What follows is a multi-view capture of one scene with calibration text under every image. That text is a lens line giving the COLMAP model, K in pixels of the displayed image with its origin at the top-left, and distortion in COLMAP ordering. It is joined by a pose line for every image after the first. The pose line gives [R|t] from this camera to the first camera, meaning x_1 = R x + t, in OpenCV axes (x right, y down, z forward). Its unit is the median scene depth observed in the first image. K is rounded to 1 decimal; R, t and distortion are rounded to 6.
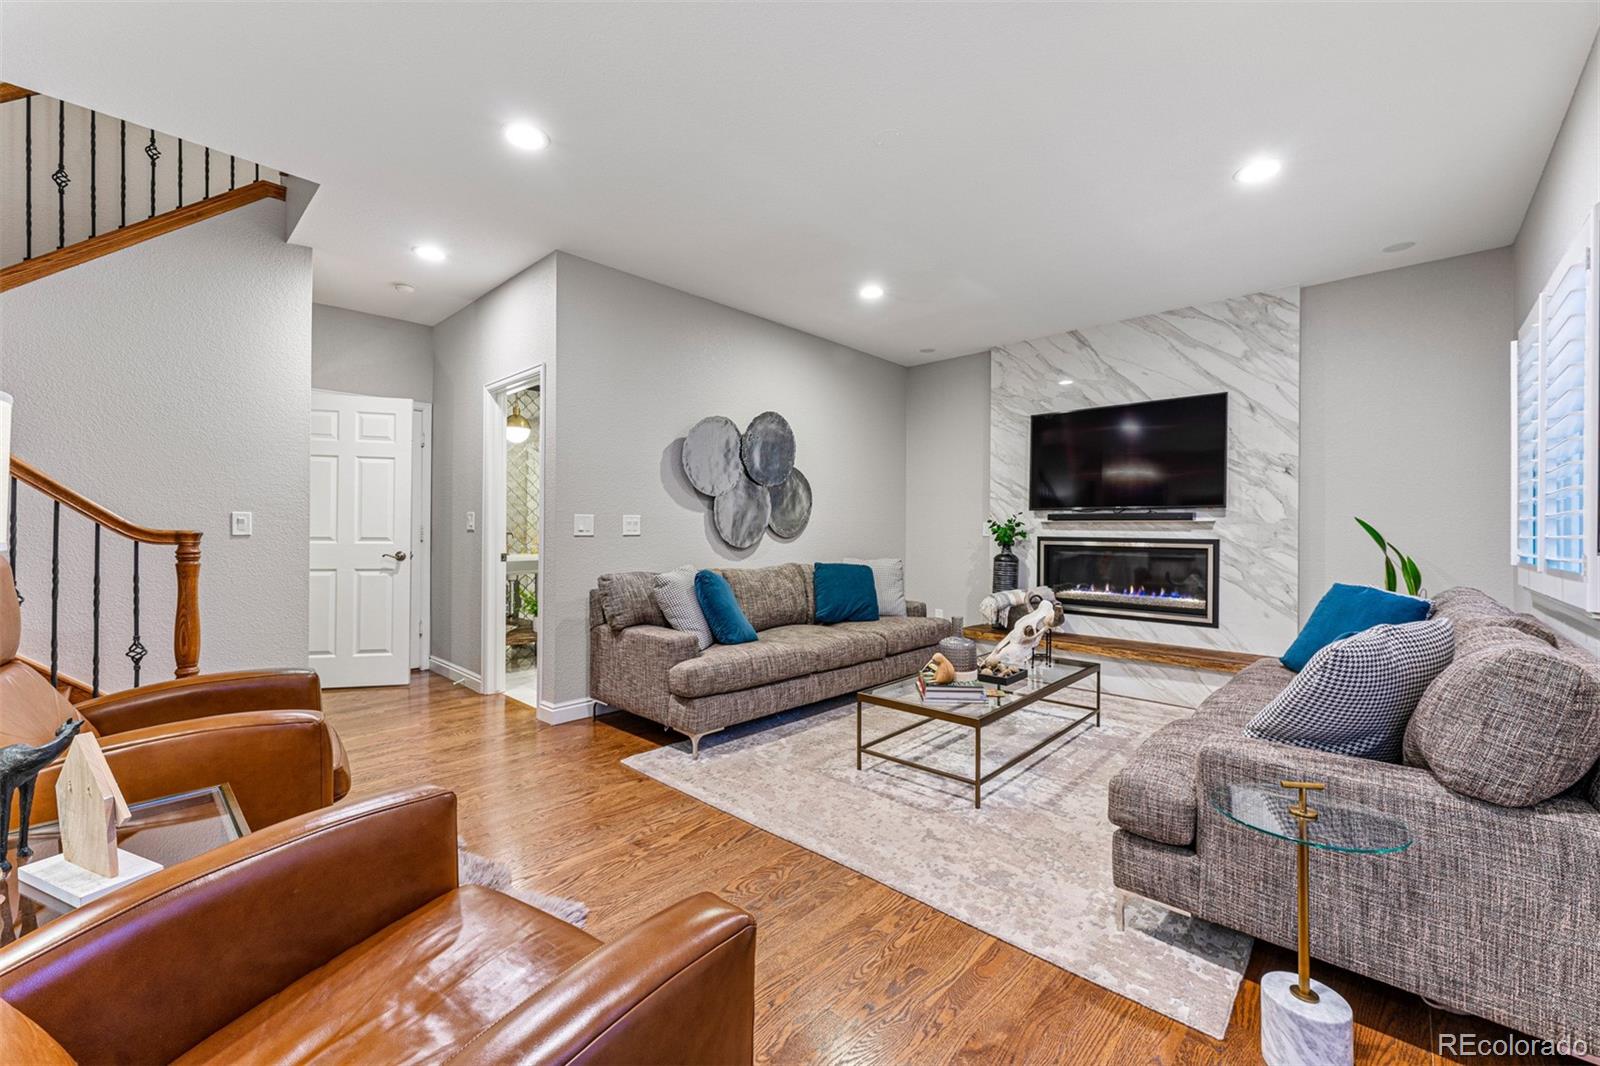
lens RADIAL K [[640.9, 0, 793.6], [0, 640.9, 531.2], [0, 0, 1]] dist [0.001506, 0.000191]
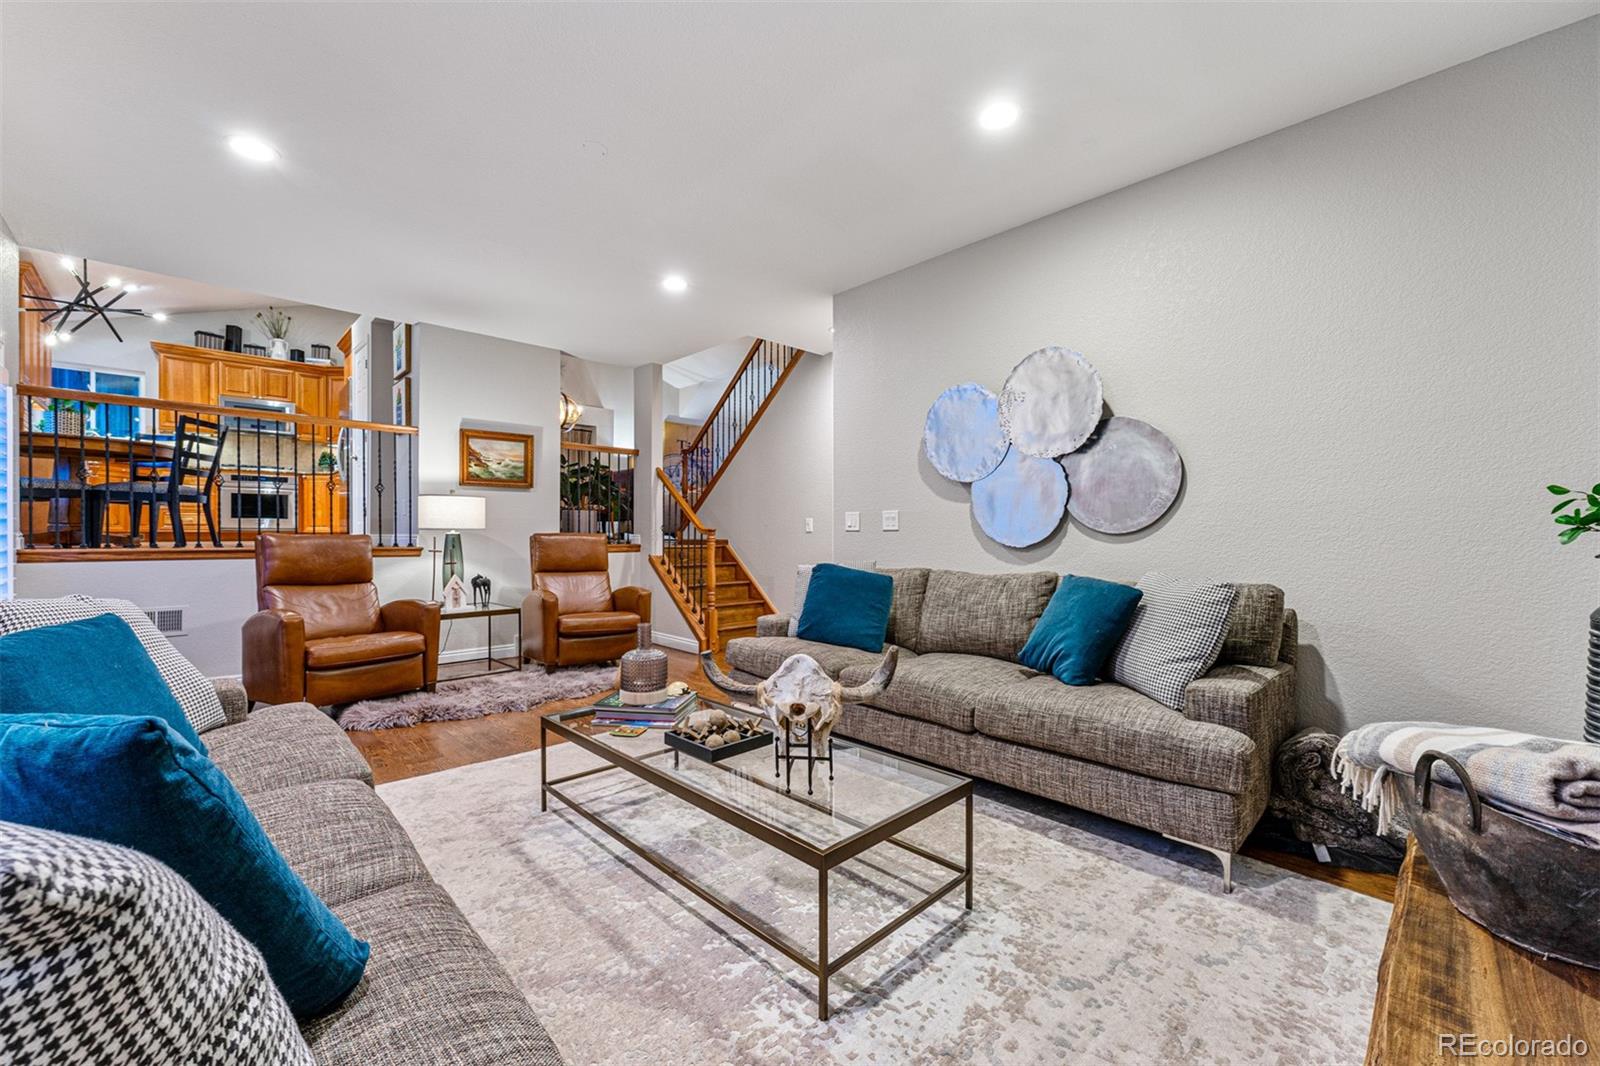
lens RADIAL K [[640.9, 0, 793.6], [0, 640.9, 531.2], [0, 0, 1]] dist [0.001506, 0.000191]
pose [[-0.062670, -0.008392, -0.997999, 0.768098], [0.001479, 0.999963, -0.008502, 0.016290], [0.998033, -0.002009, -0.062655, 0.902299]]
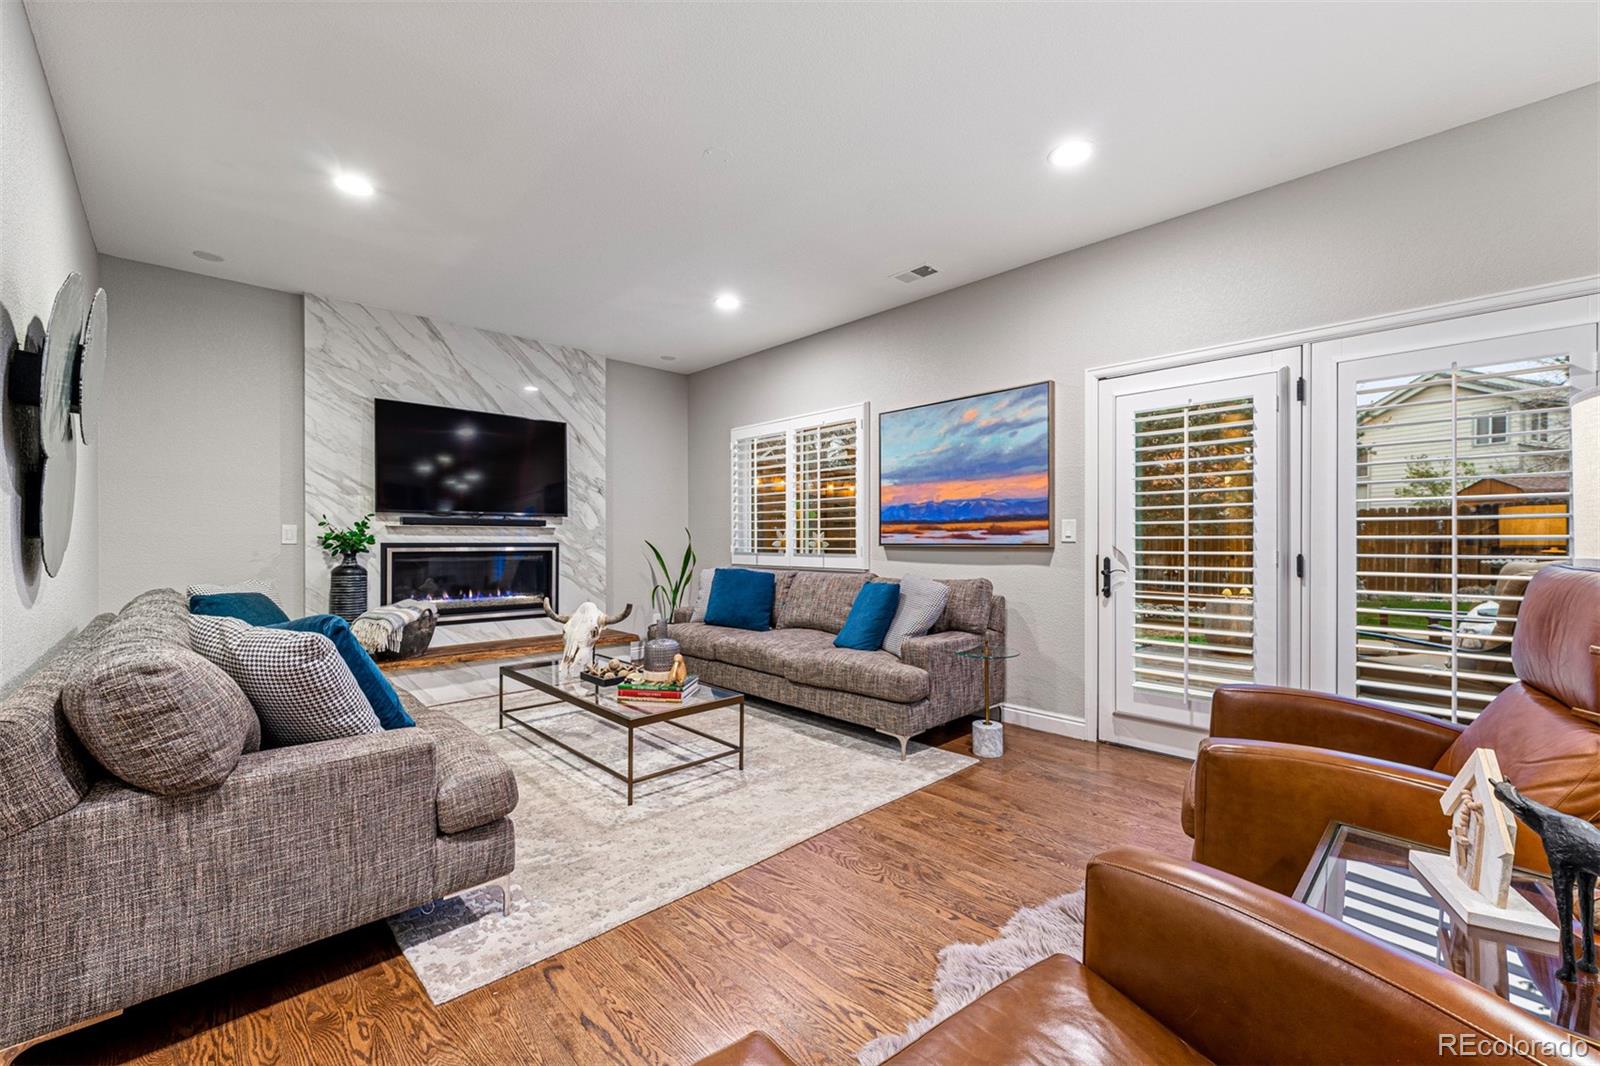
lens RADIAL K [[636.7, 0, 797.8], [0, 636.7, 542.3], [0, 0, 1]] dist [0.001025, 0.000087]
pose [[0.061718, -0.013239, 0.998006, -0.542377], [0.000667, 0.999912, 0.013223, -0.004114], [-0.998093, -0.000150, 0.061721, 0.505271]]
